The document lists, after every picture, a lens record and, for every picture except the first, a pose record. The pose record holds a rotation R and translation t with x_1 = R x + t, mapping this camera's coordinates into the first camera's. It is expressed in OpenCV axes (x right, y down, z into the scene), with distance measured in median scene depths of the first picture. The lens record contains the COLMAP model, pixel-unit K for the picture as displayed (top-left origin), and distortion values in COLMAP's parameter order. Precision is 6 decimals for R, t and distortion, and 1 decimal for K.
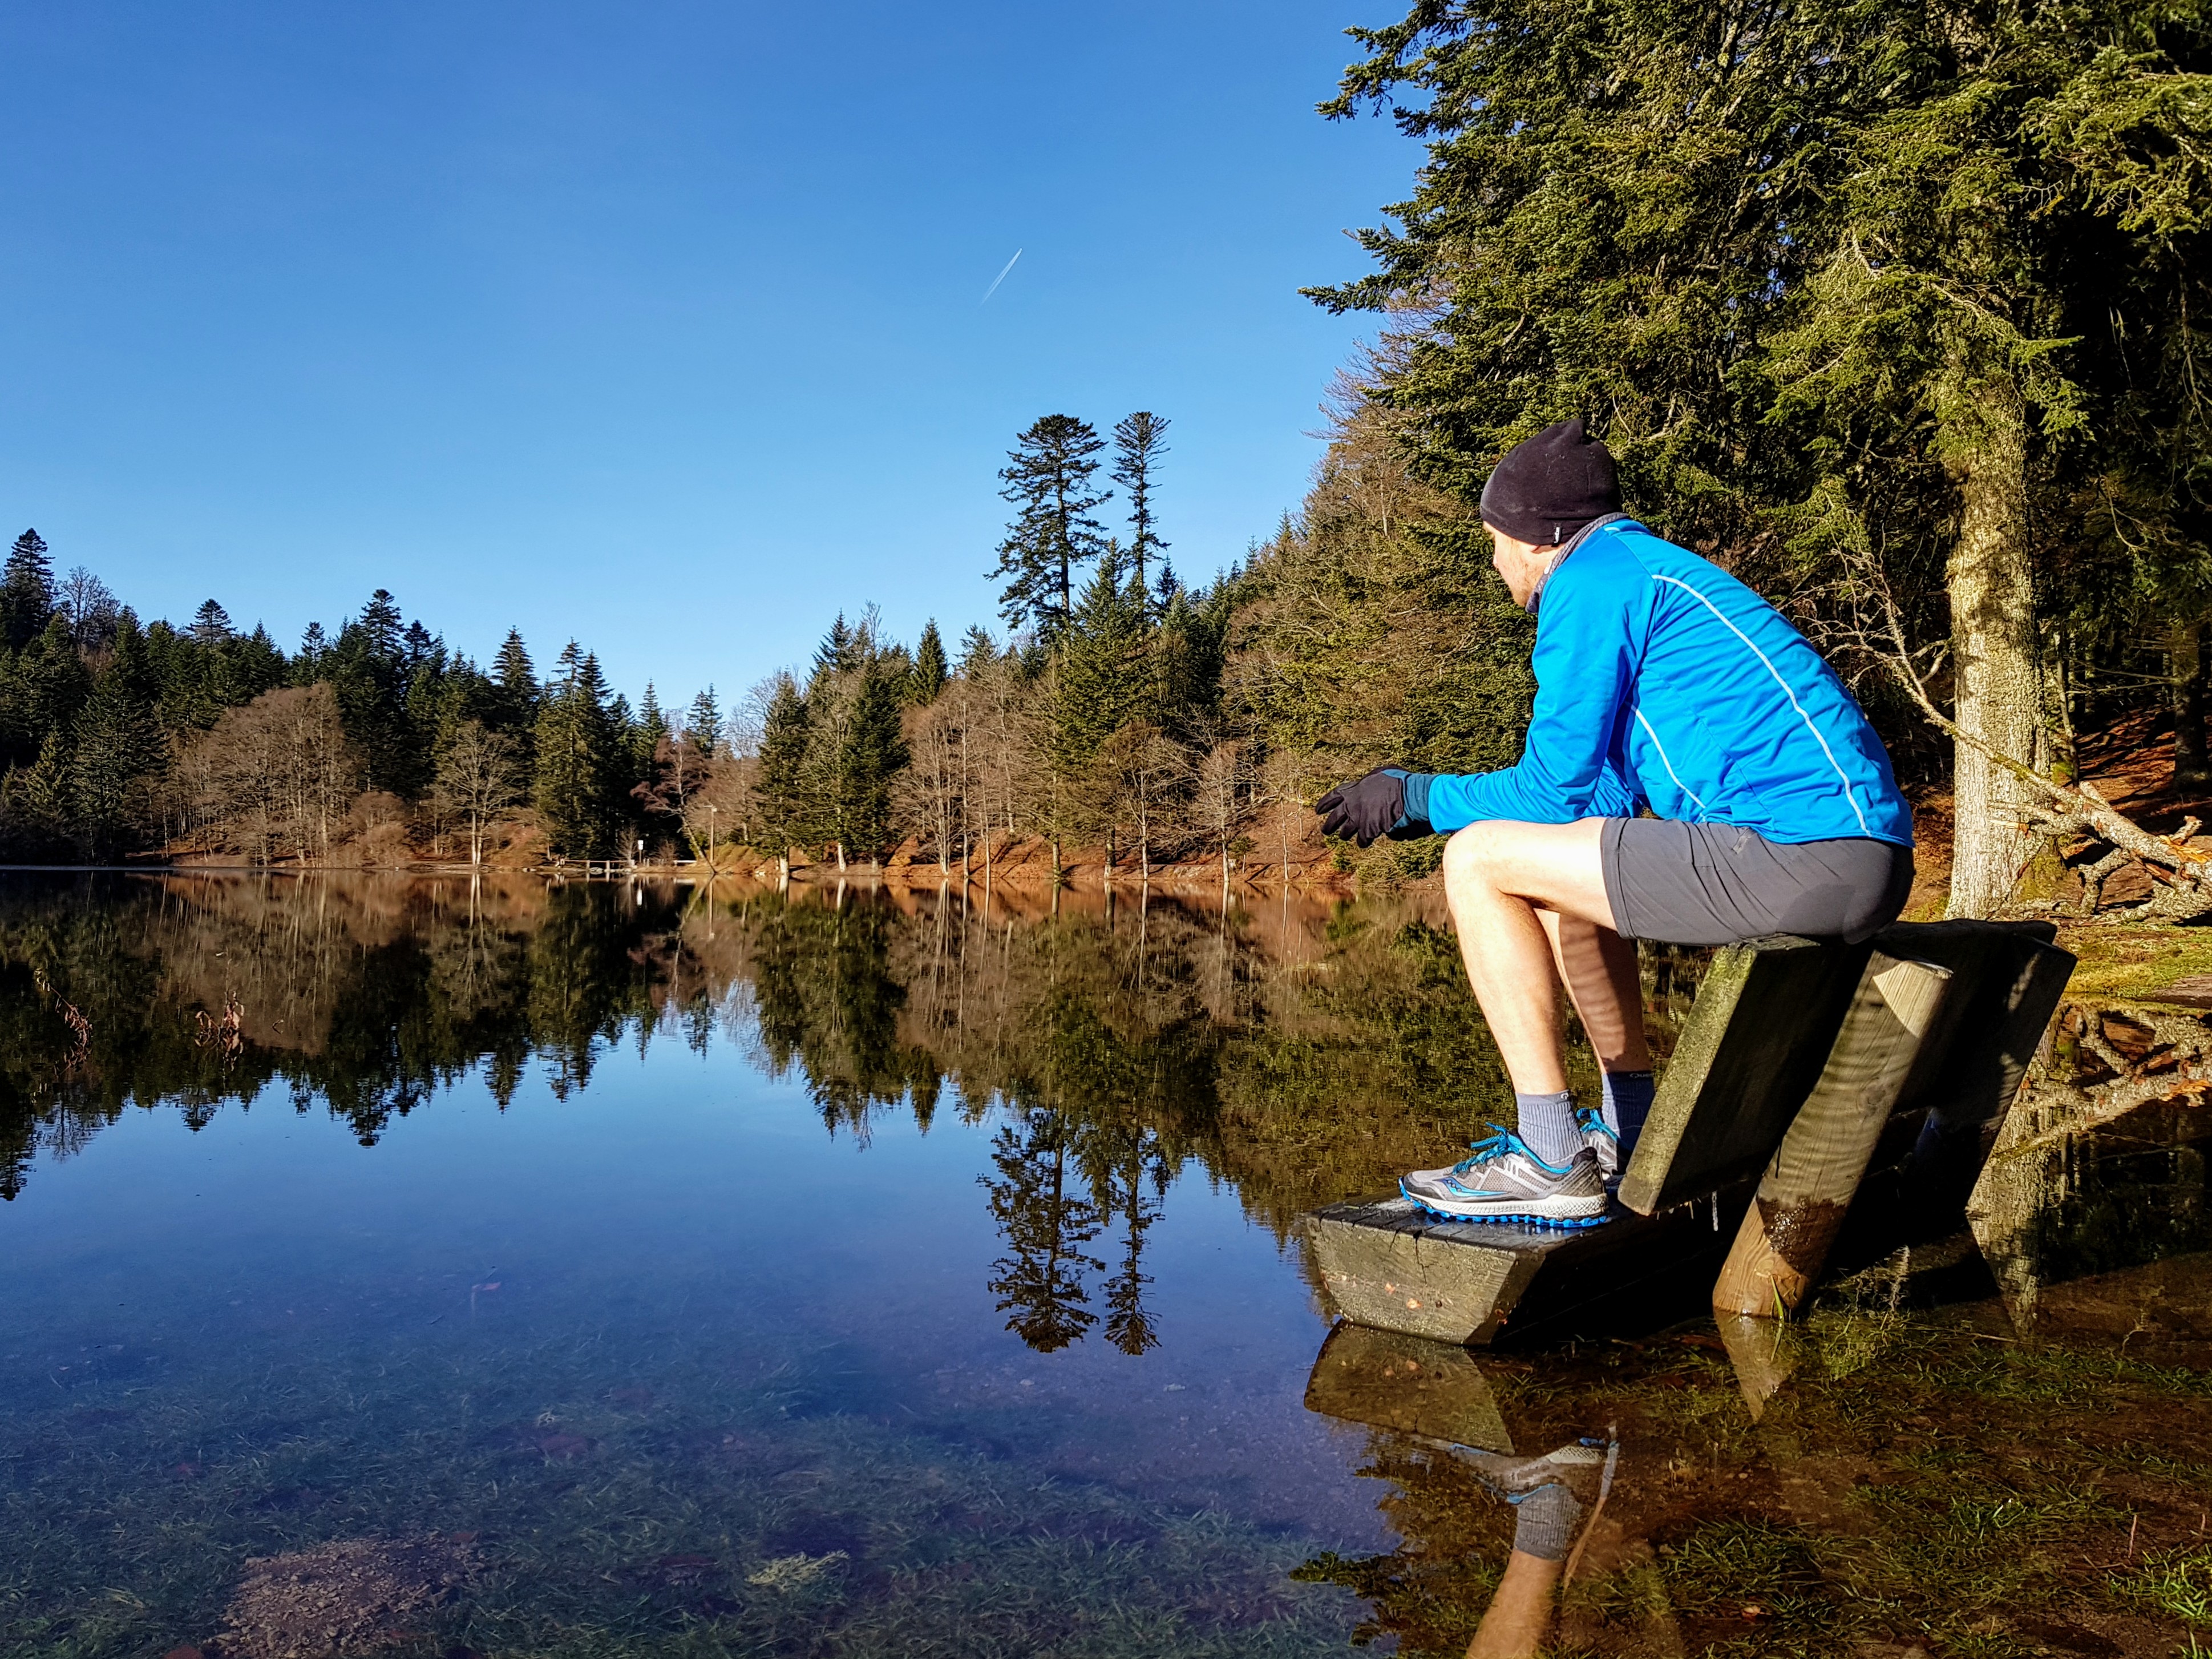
lens RADIAL K [[1650.0, 0, 1097.4], [0, 1650.0, 839.7], [0, 0, 1]] dist [-0.005322, -0.001464]
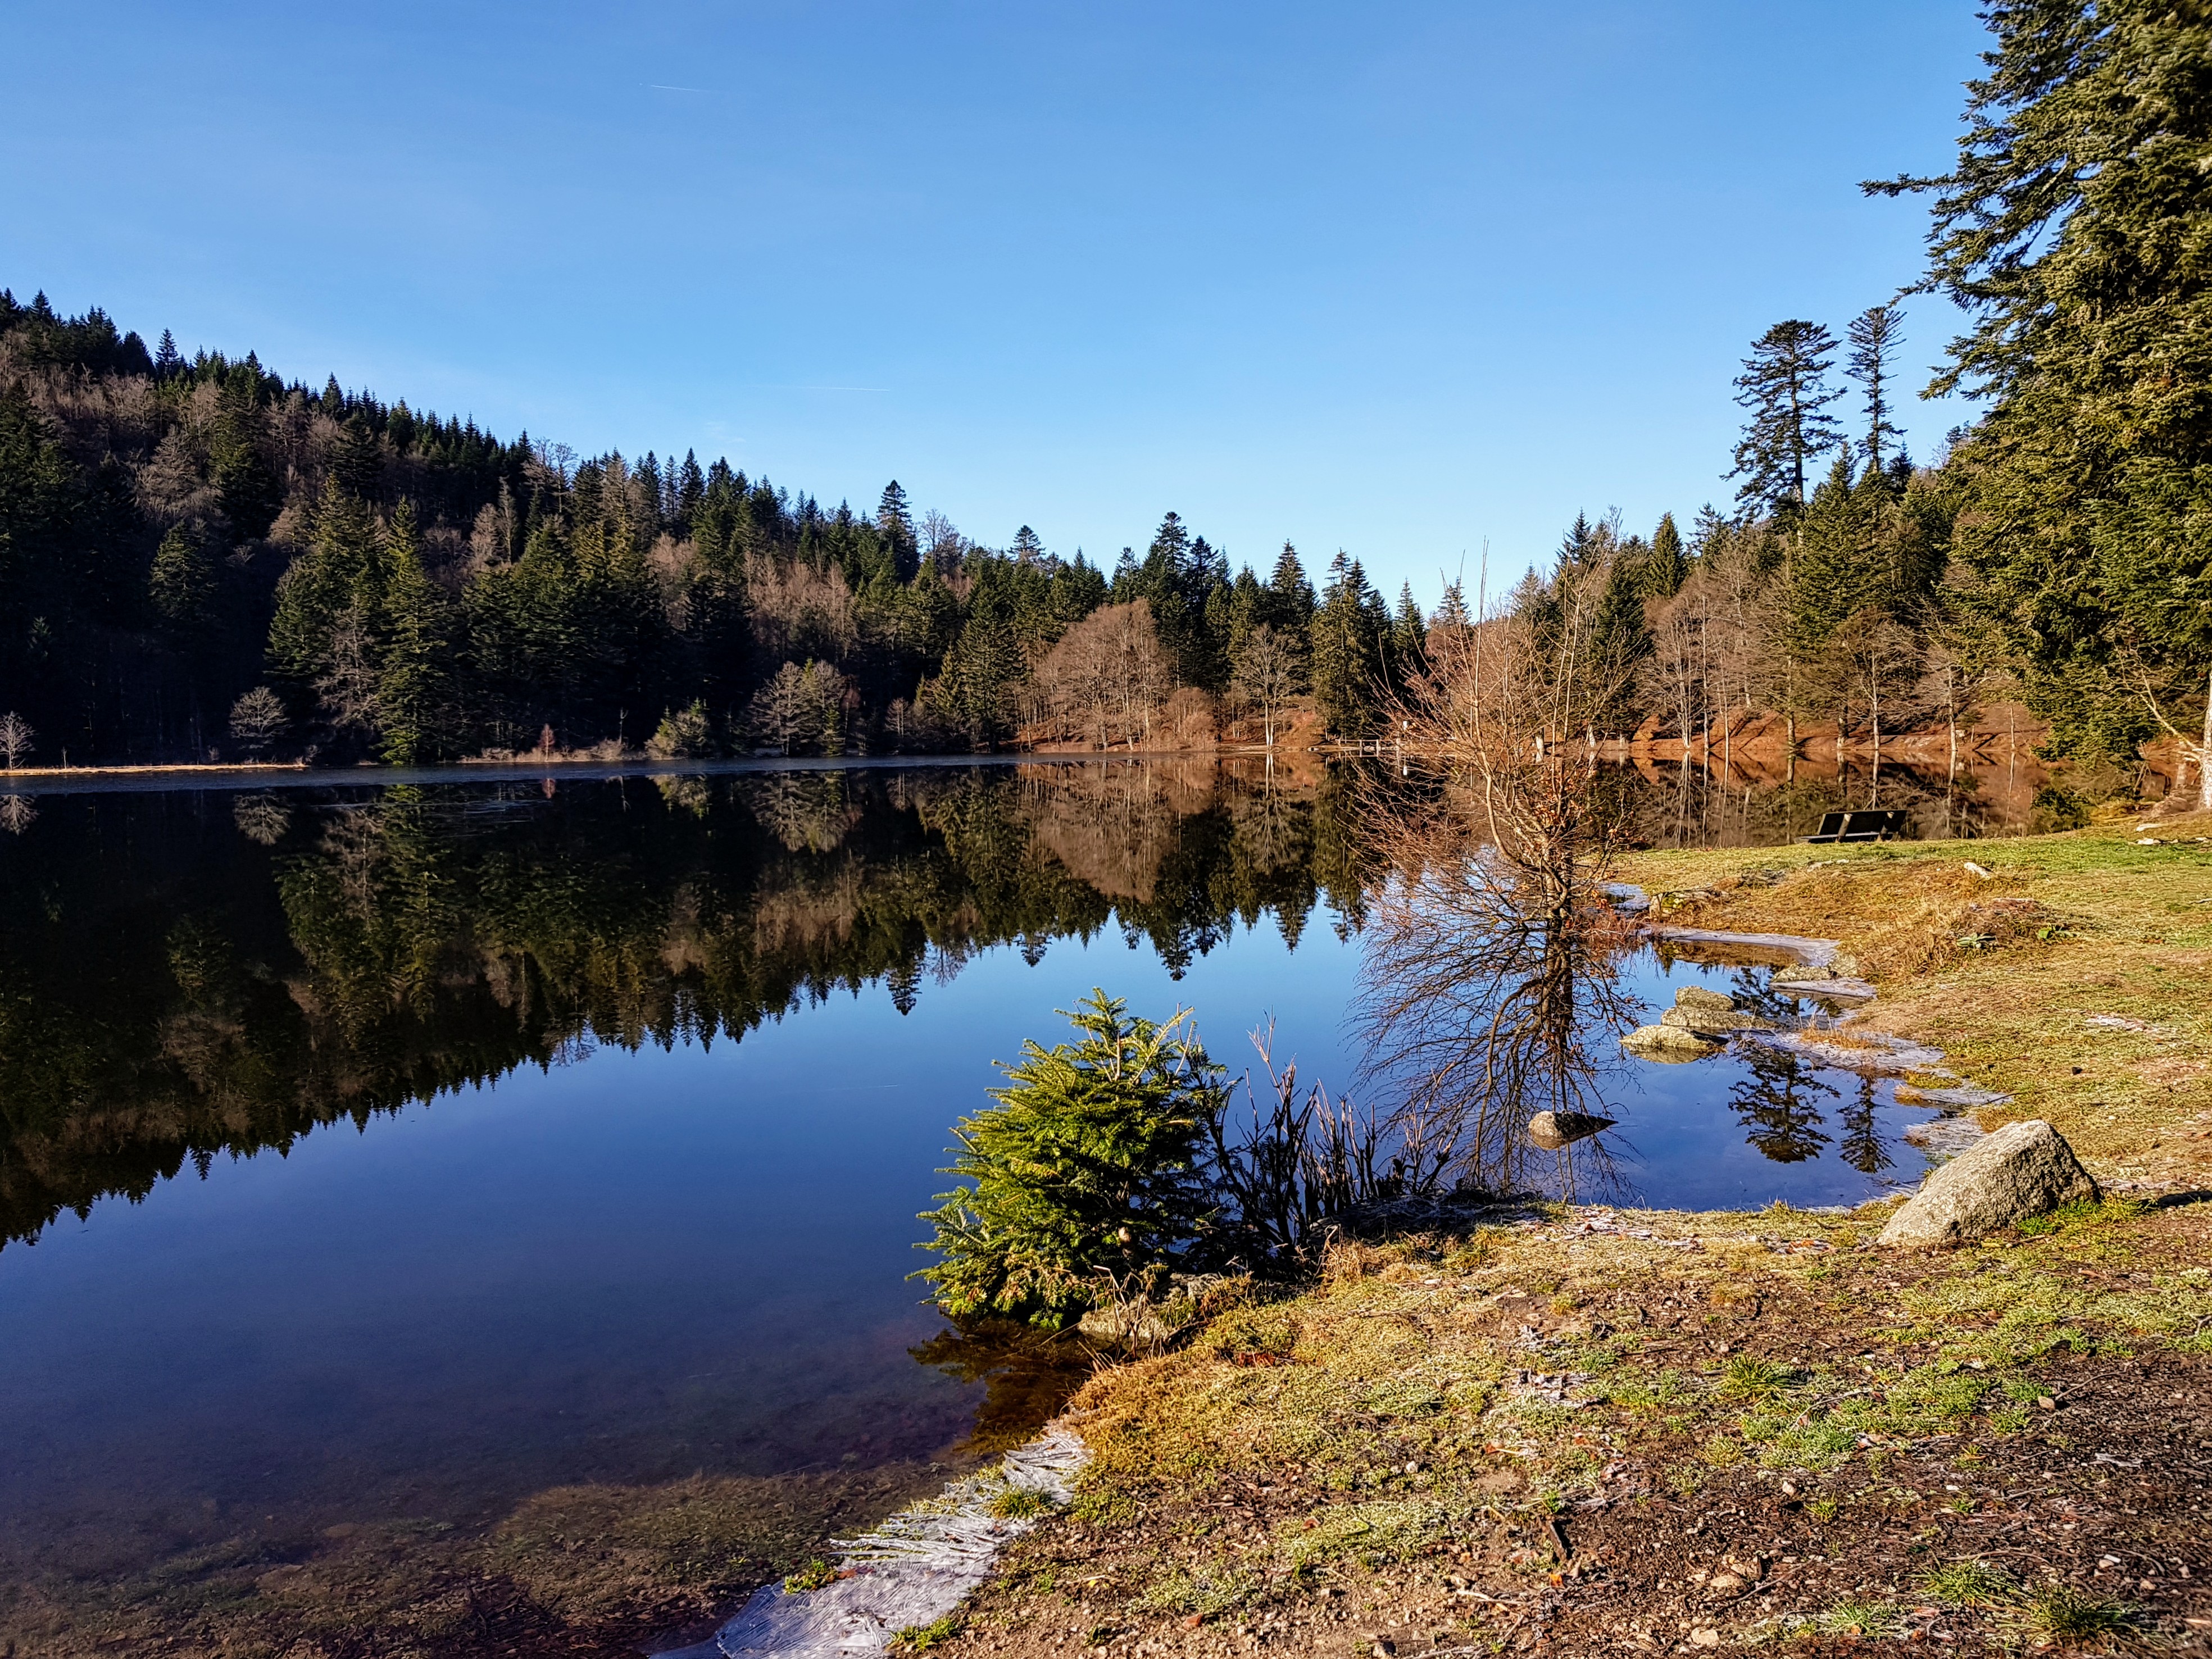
lens RADIAL K [[1649.7, 0, 1097.4], [0, 1649.7, 839.7], [0, 0, 1]] dist [-0.005322, -0.001464]
pose [[0.910345, -0.002202, -0.413844, 0.008319], [0.036029, 0.996611, 0.073951, -0.013563], [0.412279, -0.082231, 0.907339, -0.199490]]
